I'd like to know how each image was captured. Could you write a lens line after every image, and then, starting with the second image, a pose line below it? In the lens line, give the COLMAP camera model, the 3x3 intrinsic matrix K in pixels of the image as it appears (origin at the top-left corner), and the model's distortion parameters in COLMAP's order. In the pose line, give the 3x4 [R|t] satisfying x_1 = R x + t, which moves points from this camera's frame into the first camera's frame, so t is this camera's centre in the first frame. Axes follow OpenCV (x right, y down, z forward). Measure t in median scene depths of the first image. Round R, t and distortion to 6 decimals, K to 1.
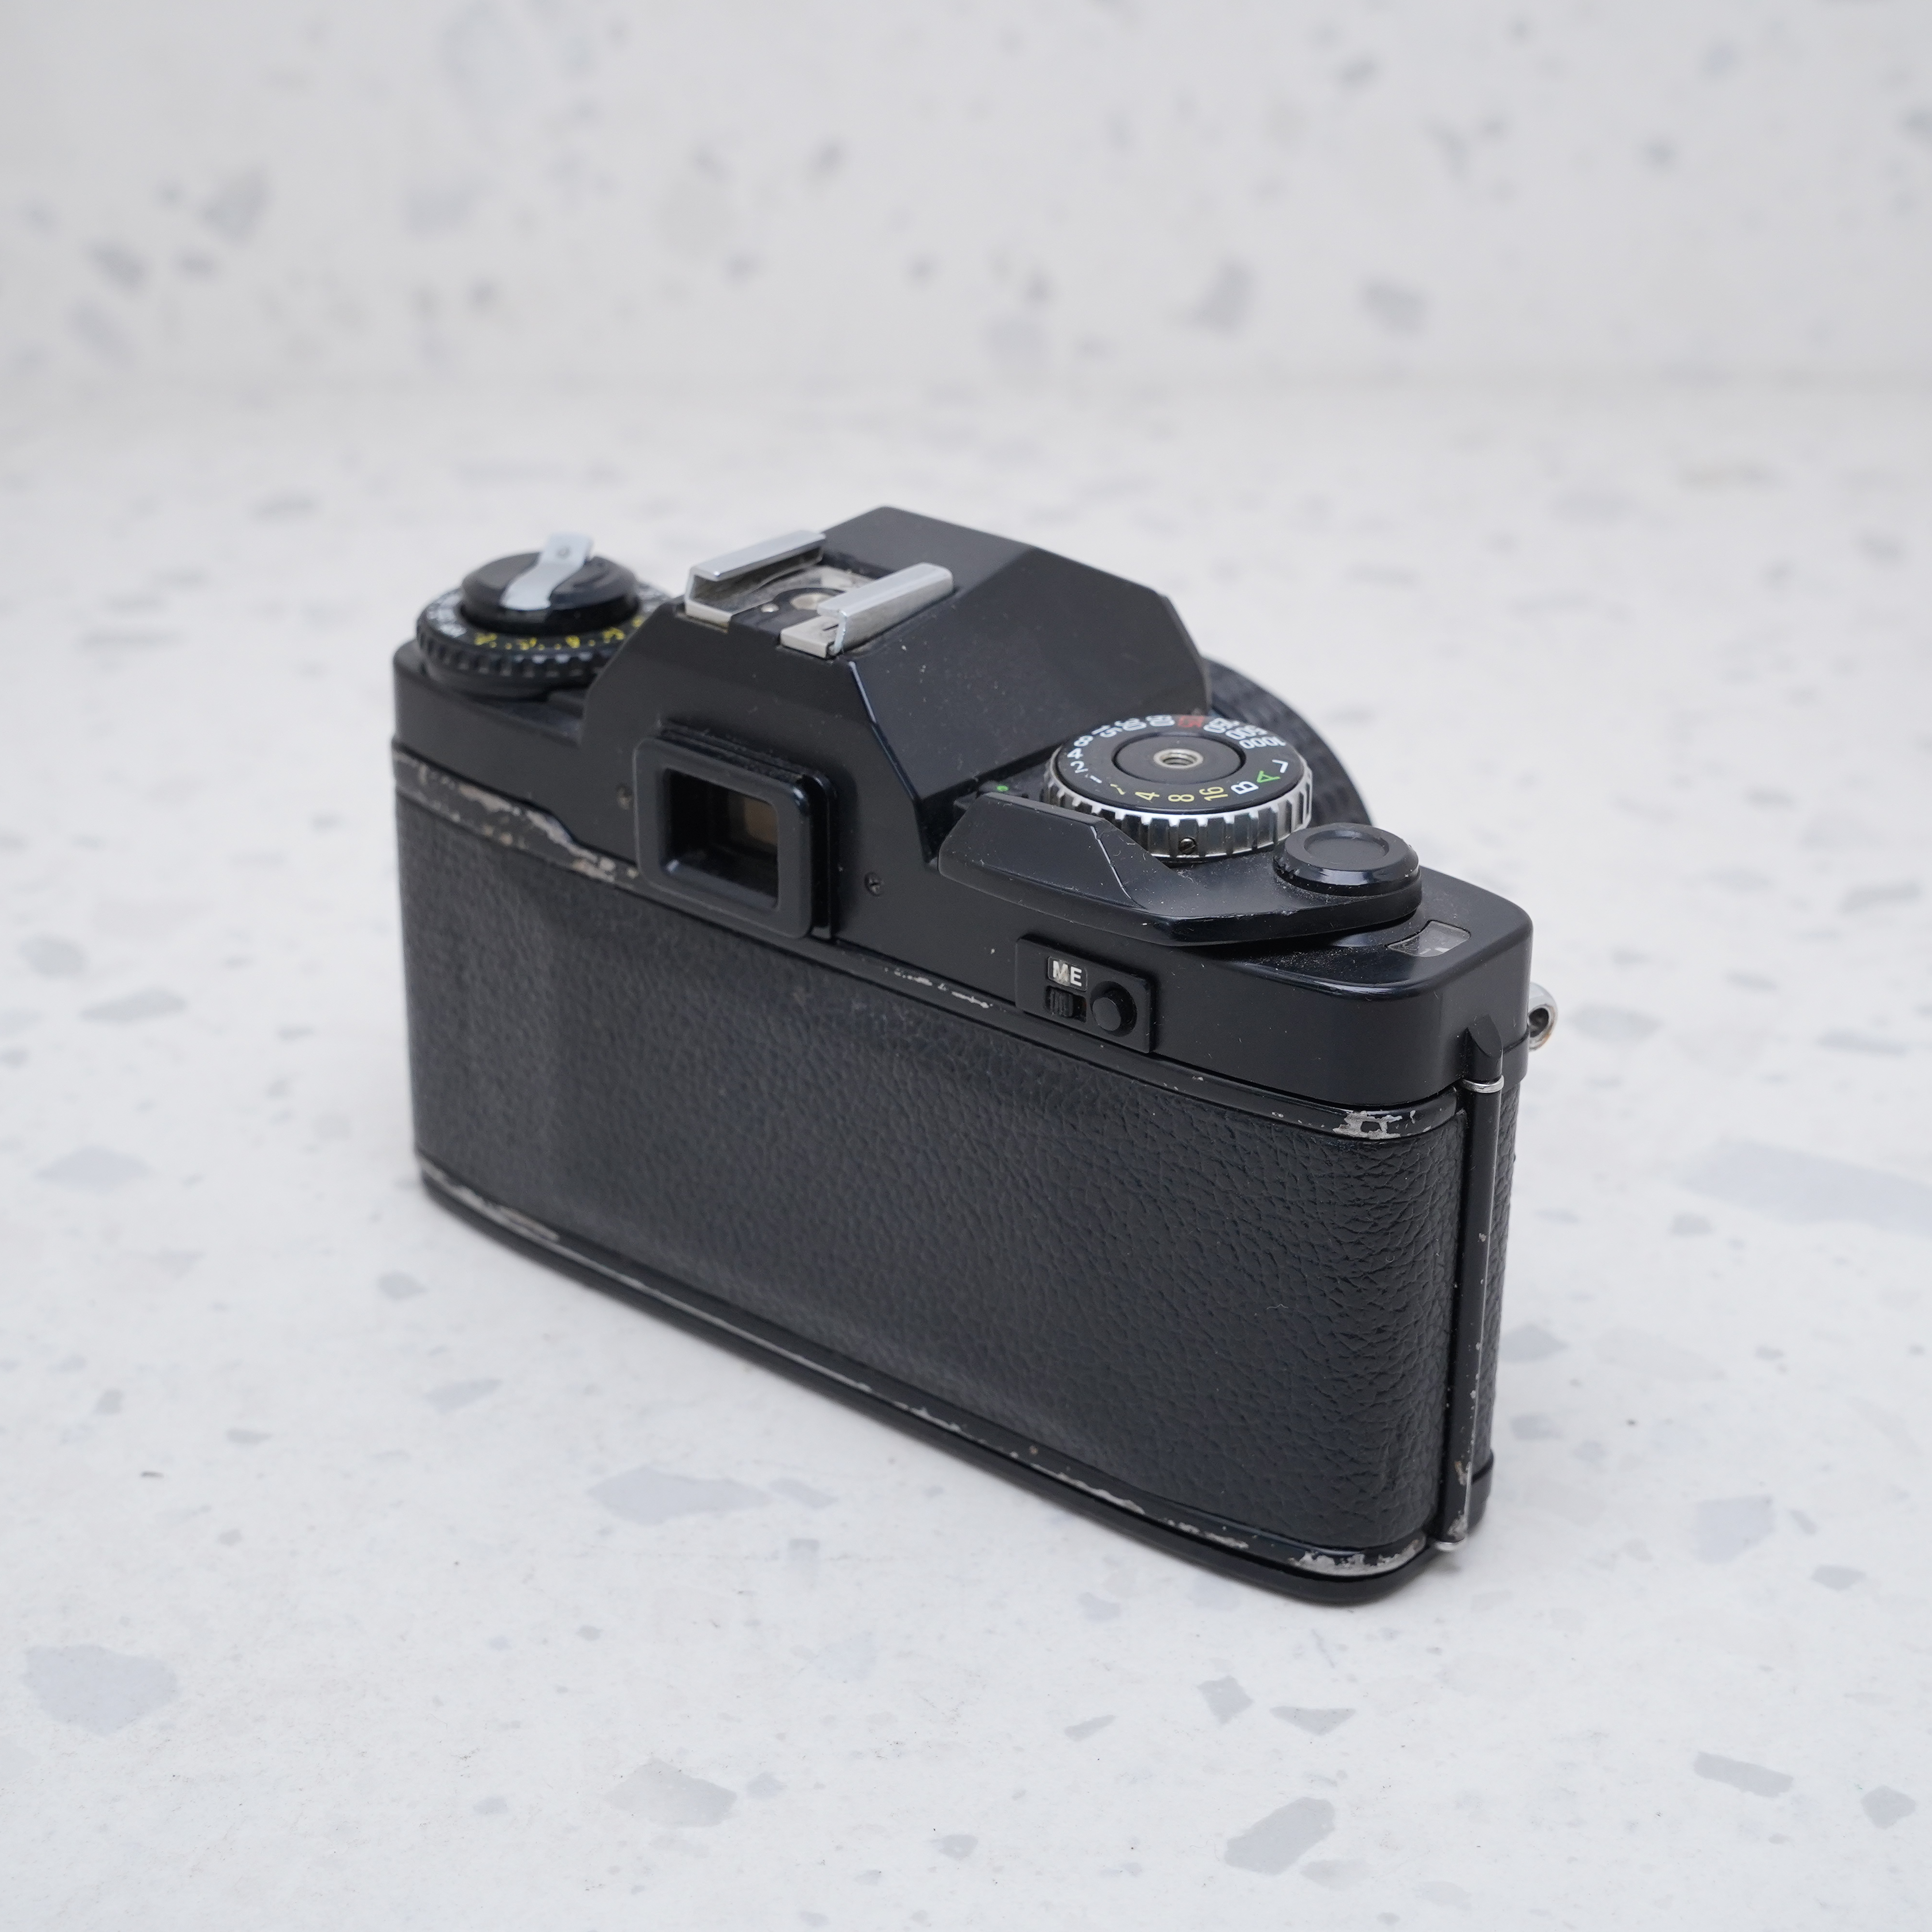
lens RADIAL K [[3690.3, 0, 966.0], [0, 3690.3, 966.0], [0, 0, 1]] dist [0.013615, -0.004654]
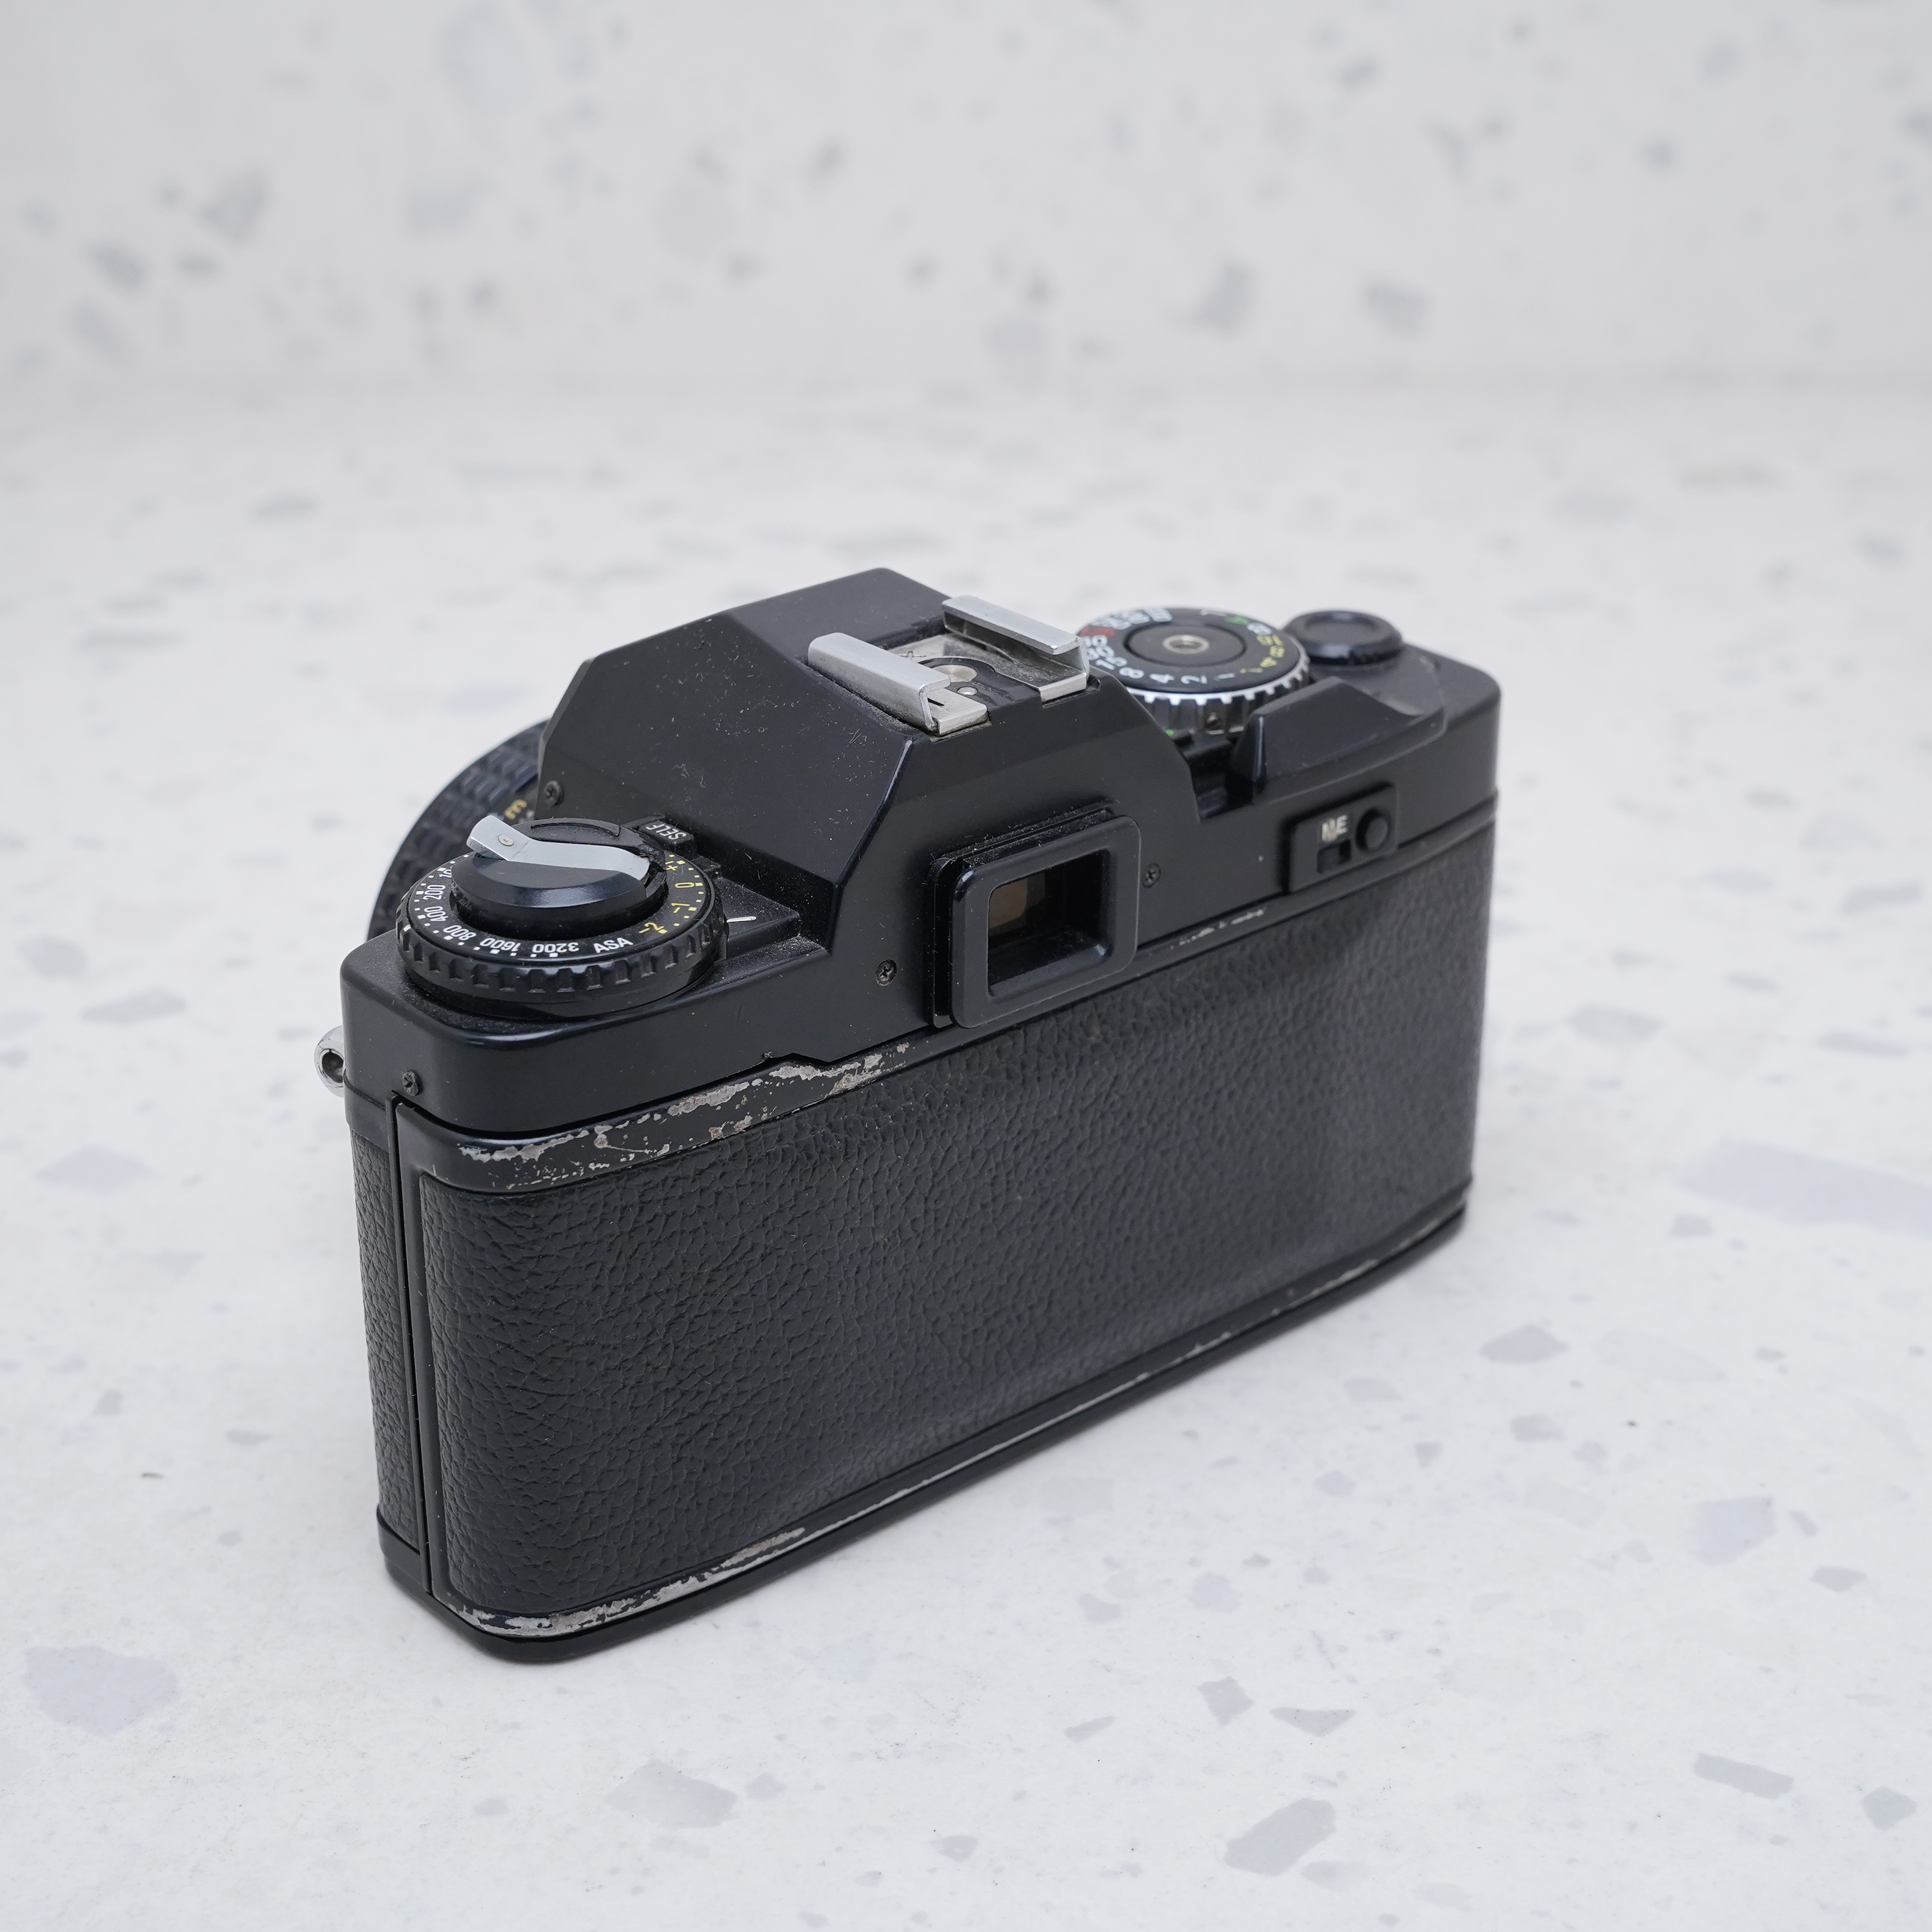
lens RADIAL K [[3690.3, 0, 966.0], [0, 3690.3, 966.0], [0, 0, 1]] dist [0.013615, -0.004654]
pose [[0.145072, -0.425954, 0.893038, -0.899650], [0.414231, 0.845825, 0.336143, -0.344530], [-0.898536, 0.321159, 0.299149, 0.714973]]
